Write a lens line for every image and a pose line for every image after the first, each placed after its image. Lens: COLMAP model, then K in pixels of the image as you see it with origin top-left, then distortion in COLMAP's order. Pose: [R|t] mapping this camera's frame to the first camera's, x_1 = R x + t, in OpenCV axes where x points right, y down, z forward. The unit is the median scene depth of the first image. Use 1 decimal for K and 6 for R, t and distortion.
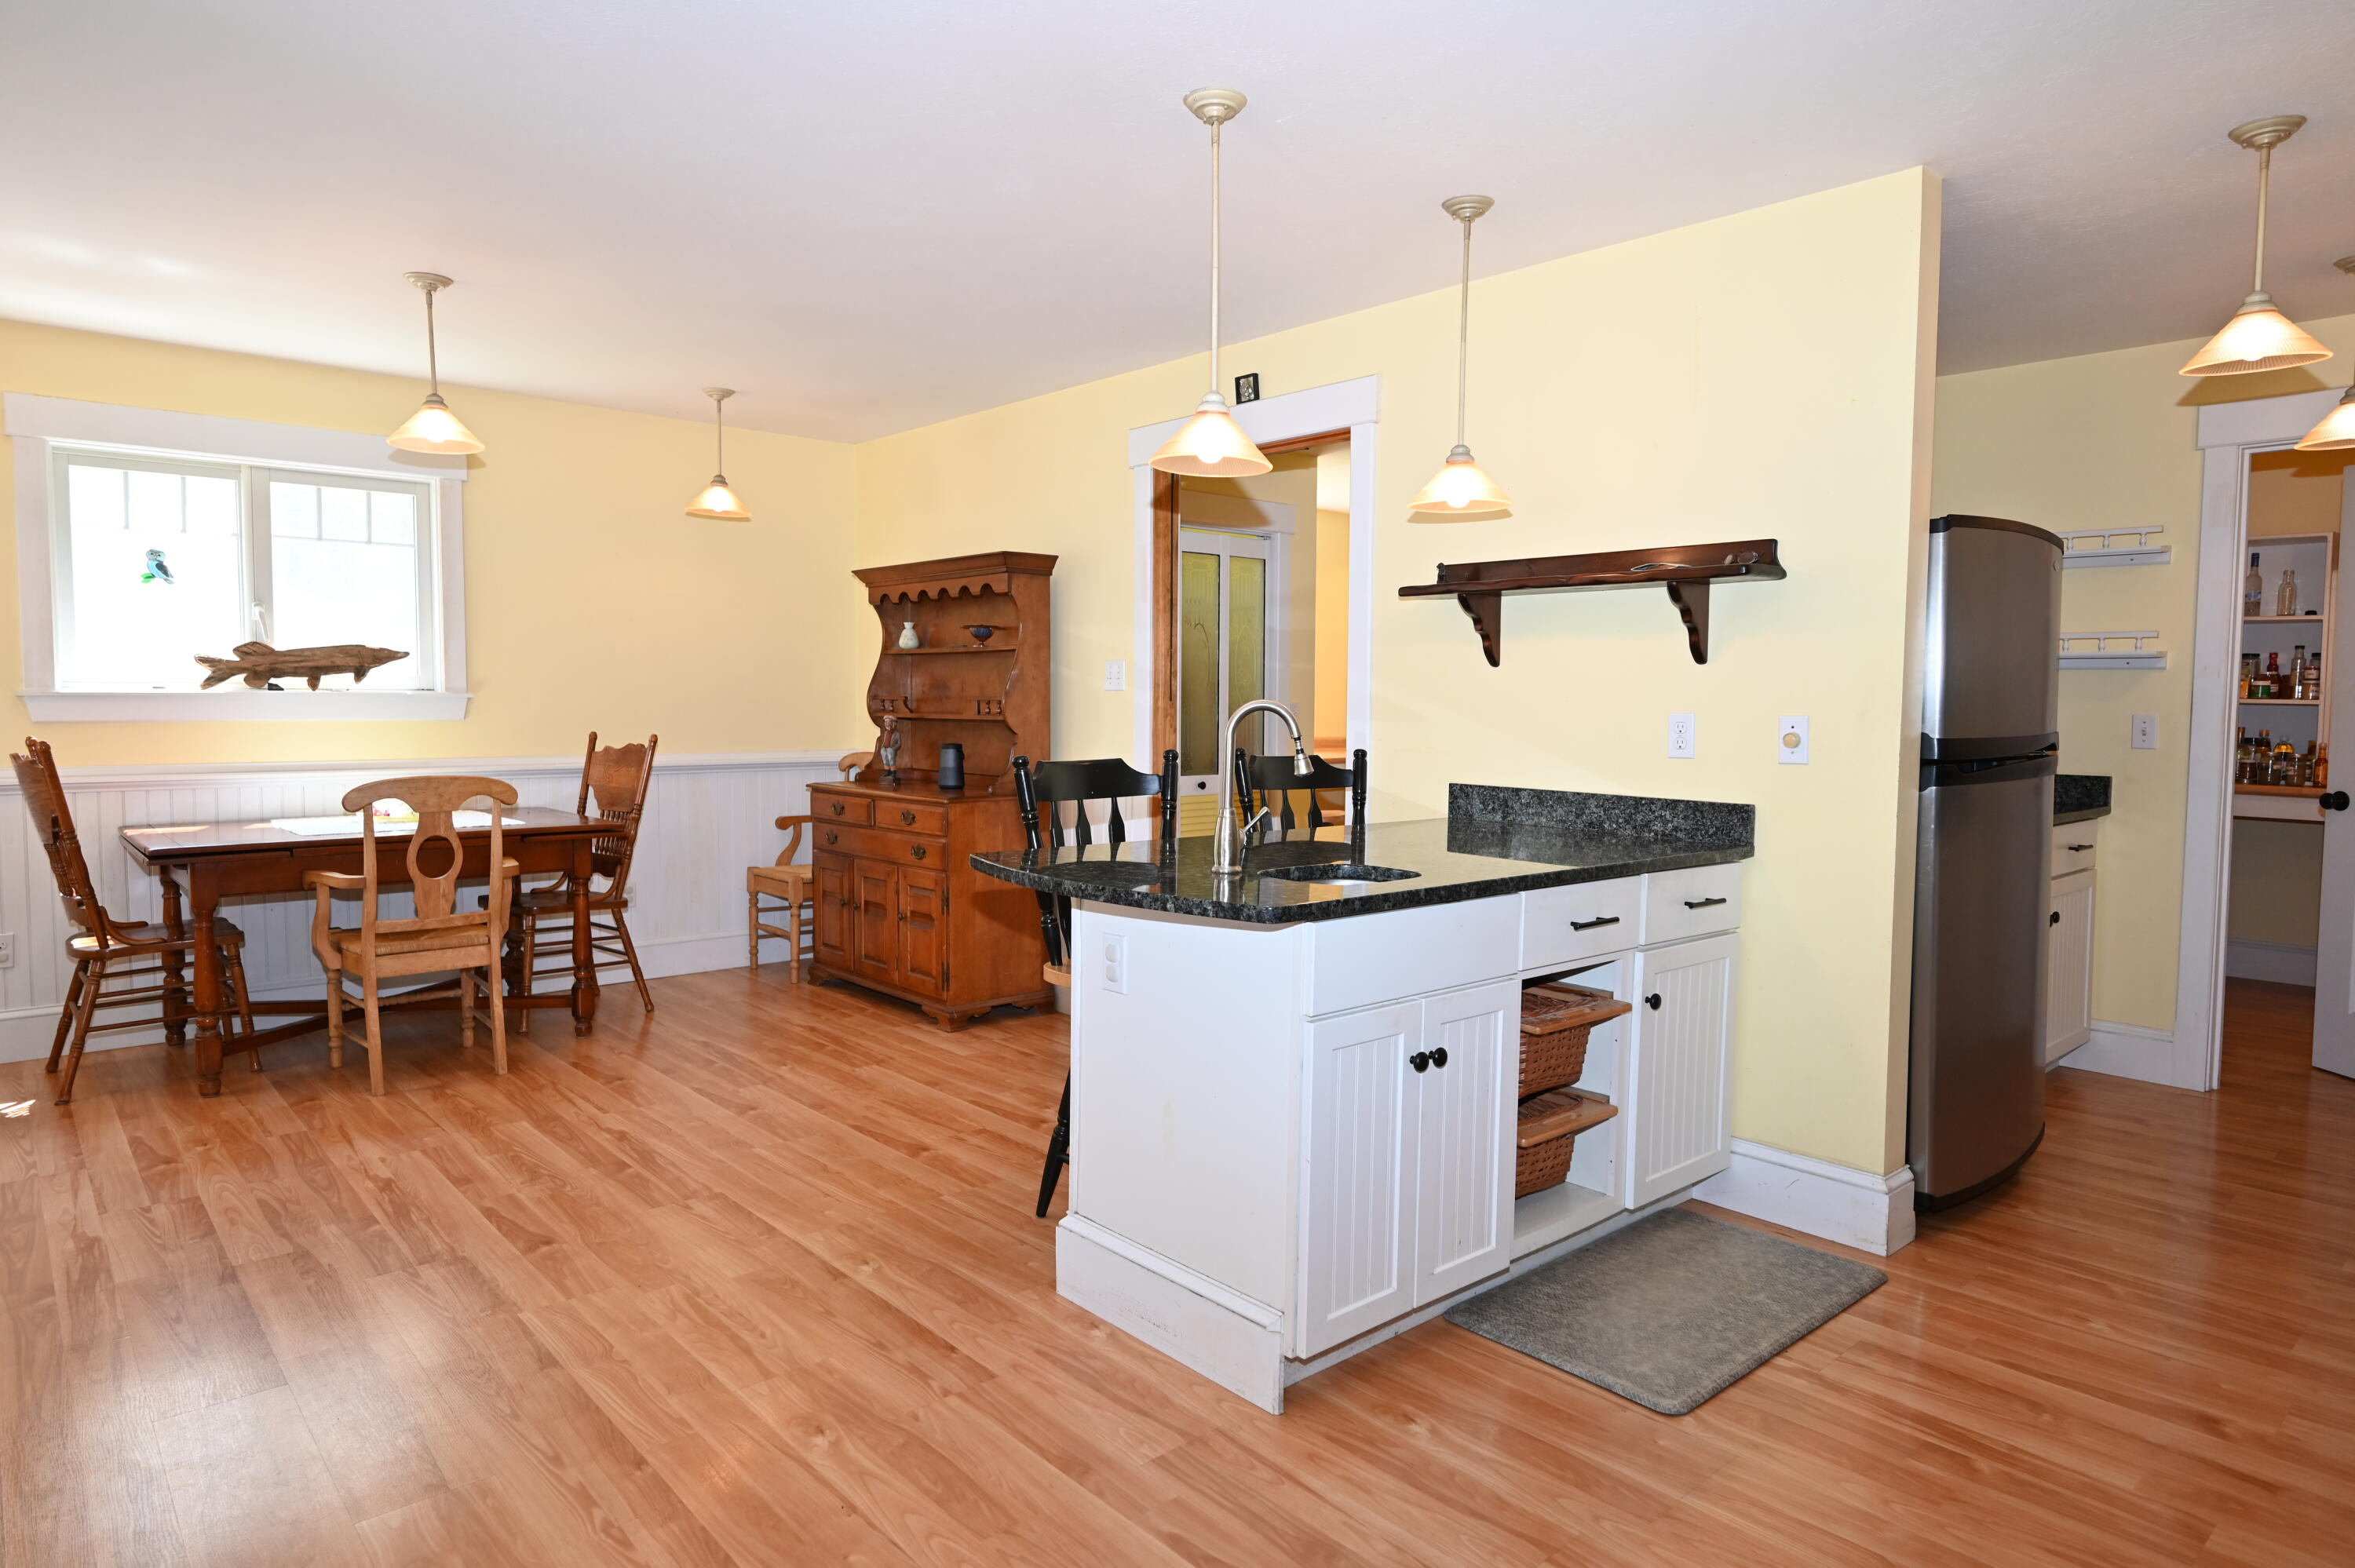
lens RADIAL K [[1369.3, 0, 1173.9], [0, 1369.3, 772.6], [0, 0, 1]] dist [-0.000500, -0.000075]
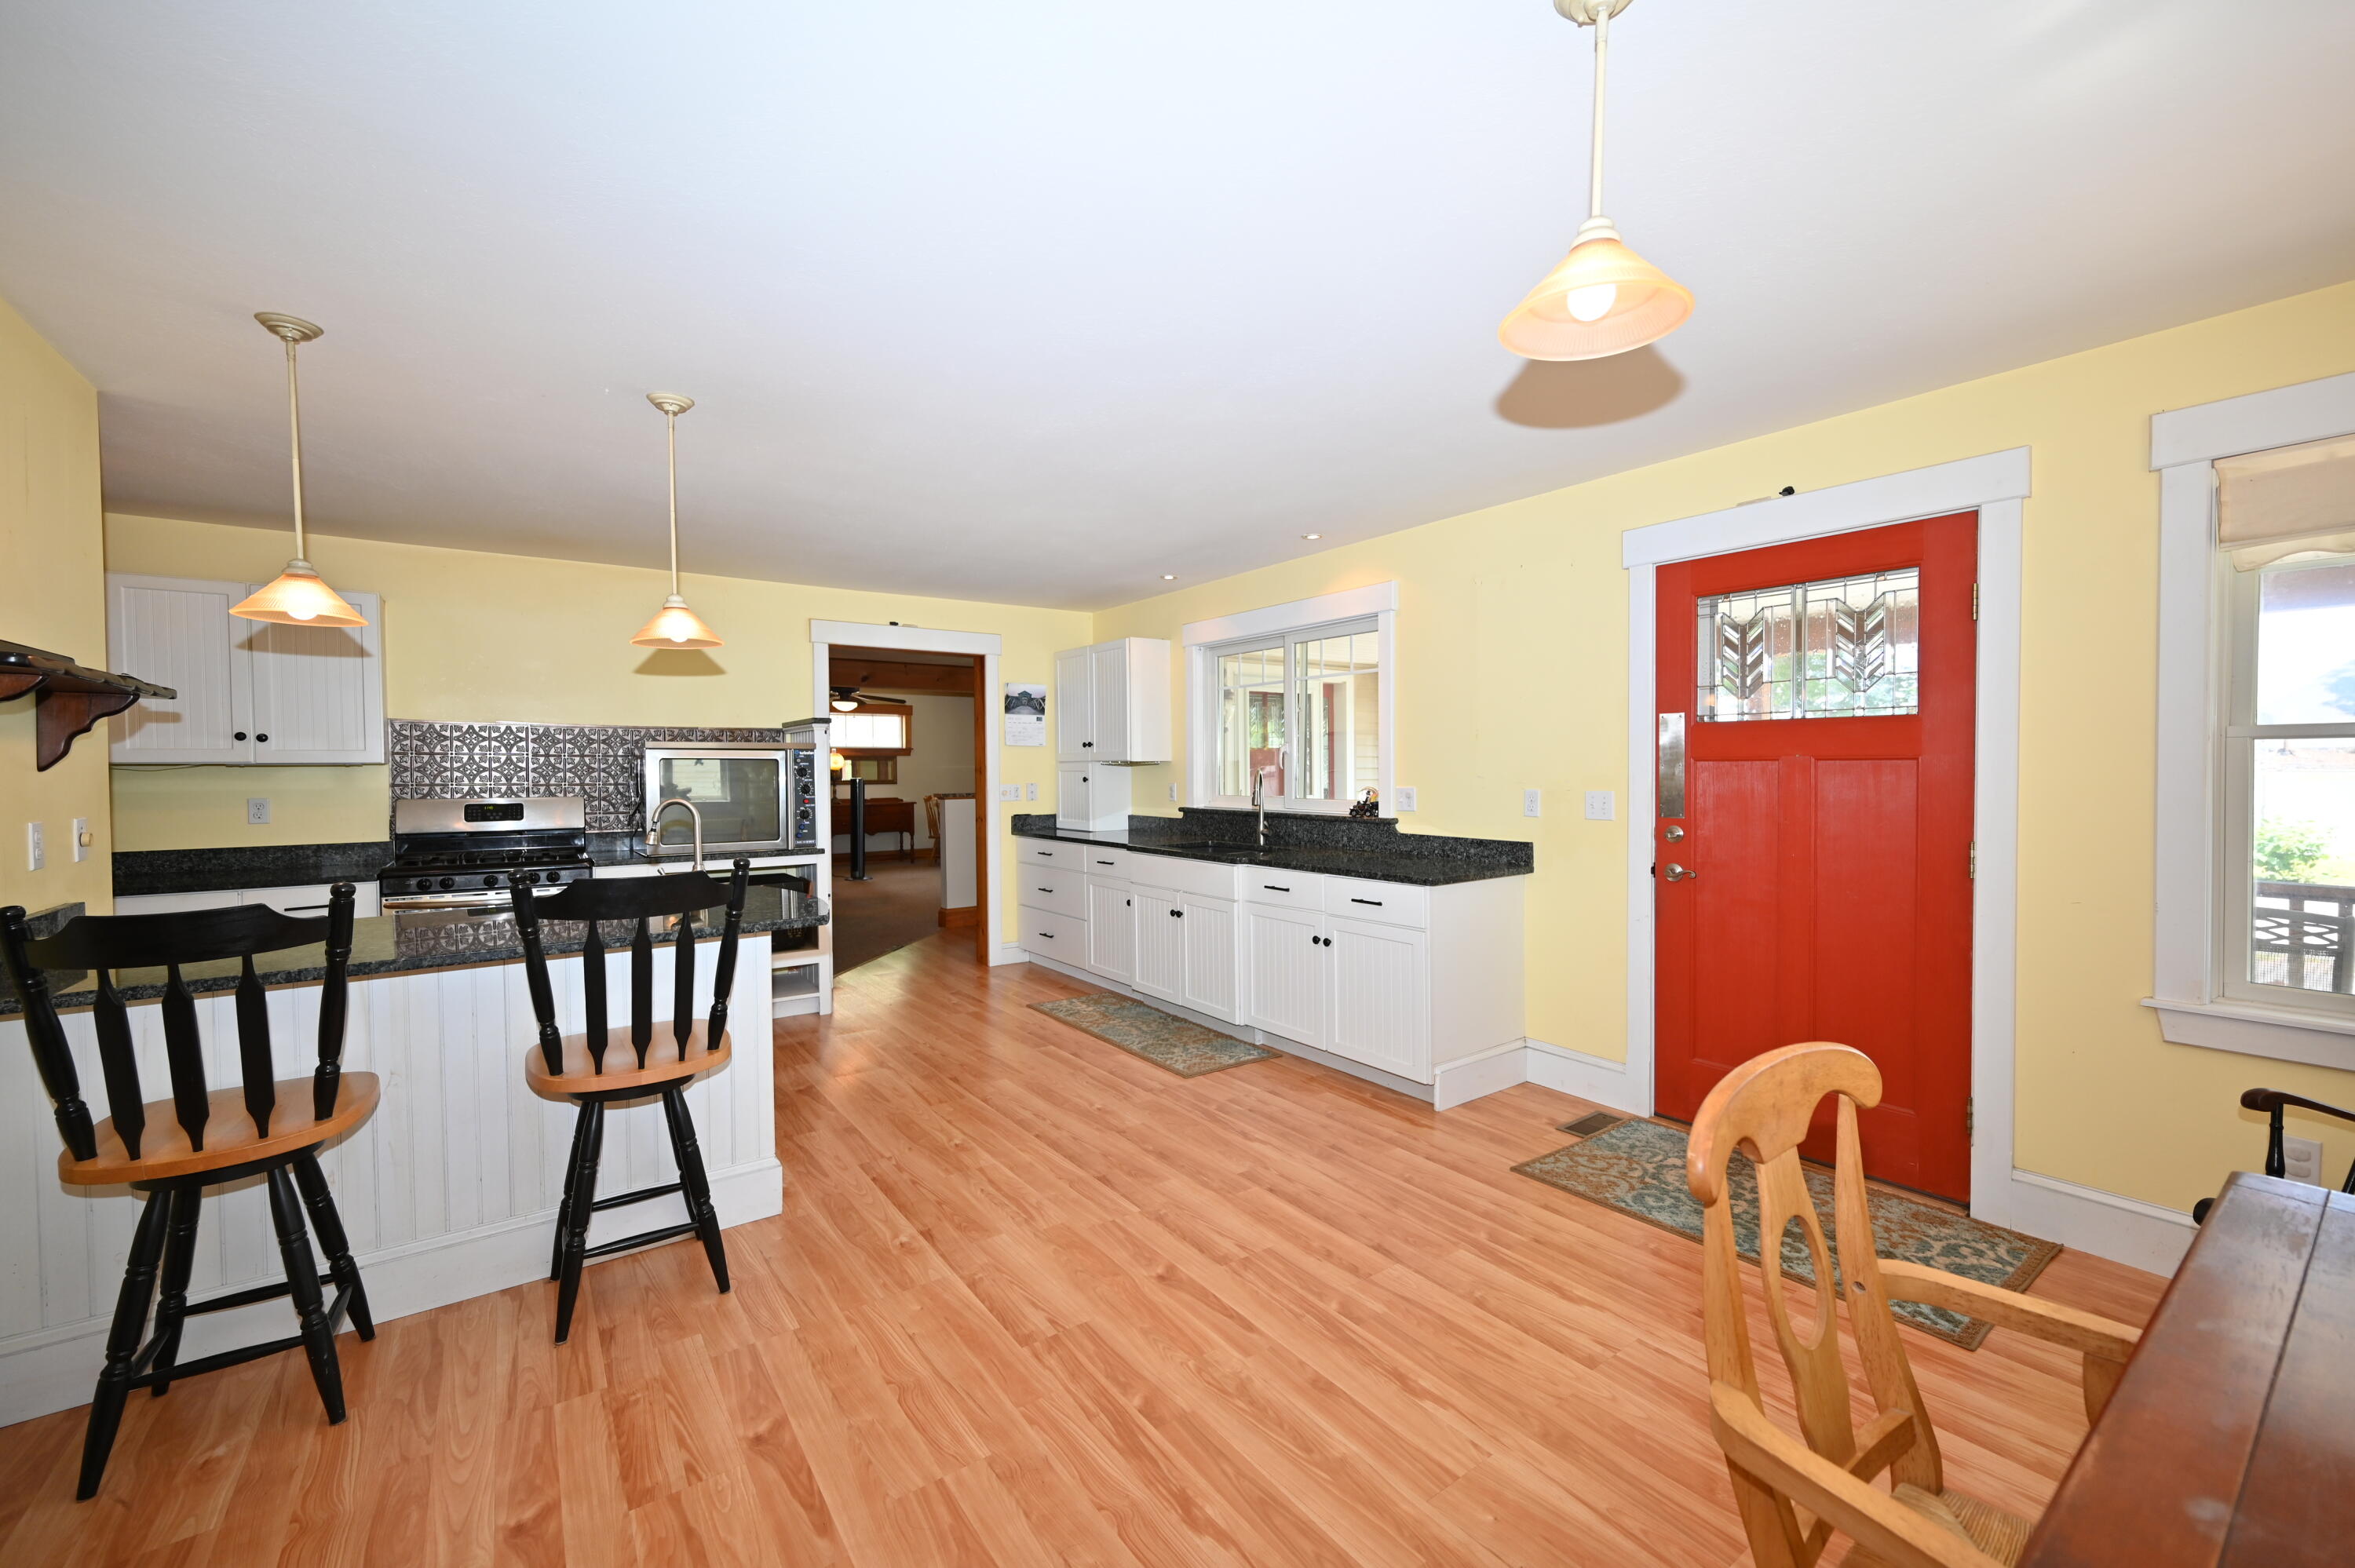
lens RADIAL K [[932.8, 0, 1183.0], [0, 932.8, 787.3], [0, 0, 1]] dist [-0.002558, 0.000428]
pose [[-0.995794, -0.004647, 0.091500, -0.512524], [0.002742, 0.996754, 0.080462, -0.124102], [-0.091577, 0.080374, -0.992549, 1.640983]]
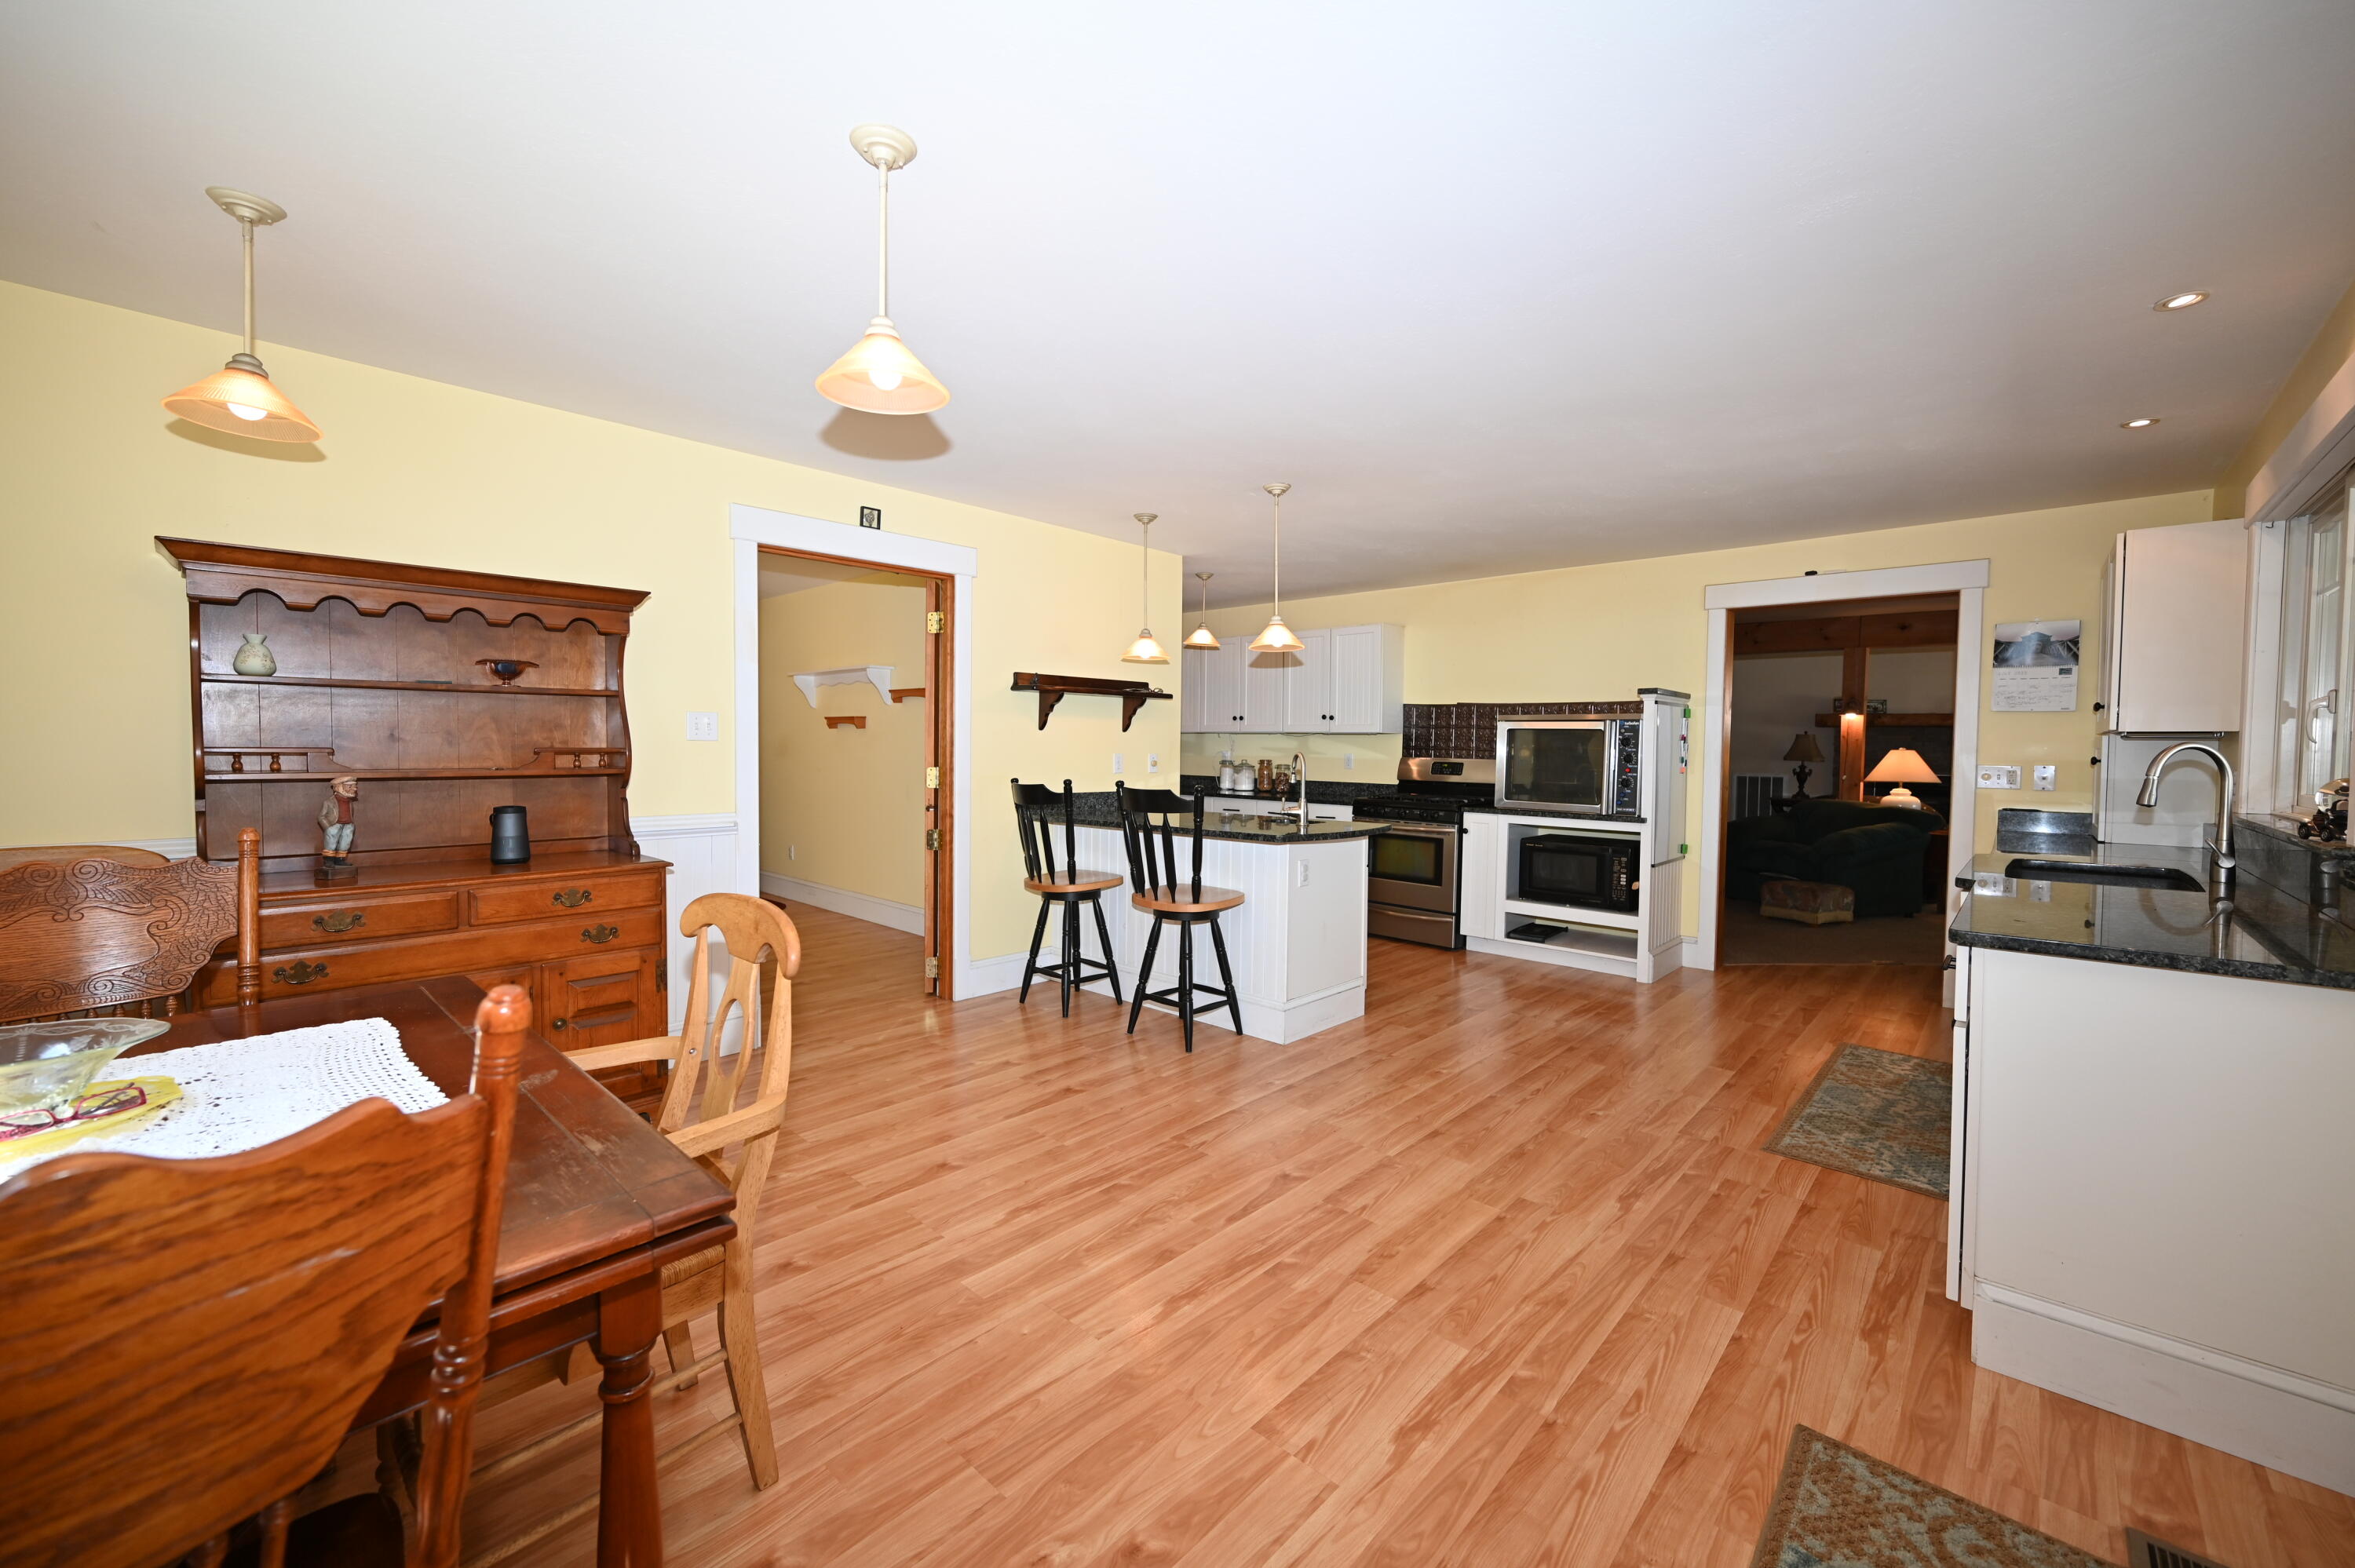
lens RADIAL K [[932.8, 0, 1174.3], [0, 932.8, 779.6], [0, 0, 1]] dist [-0.002558, 0.000428]
pose [[-0.097242, -0.046950, 0.994153, -1.235650], [0.044215, 0.997697, 0.051442, -0.079658], [-0.994278, 0.048959, -0.094942, 1.101678]]
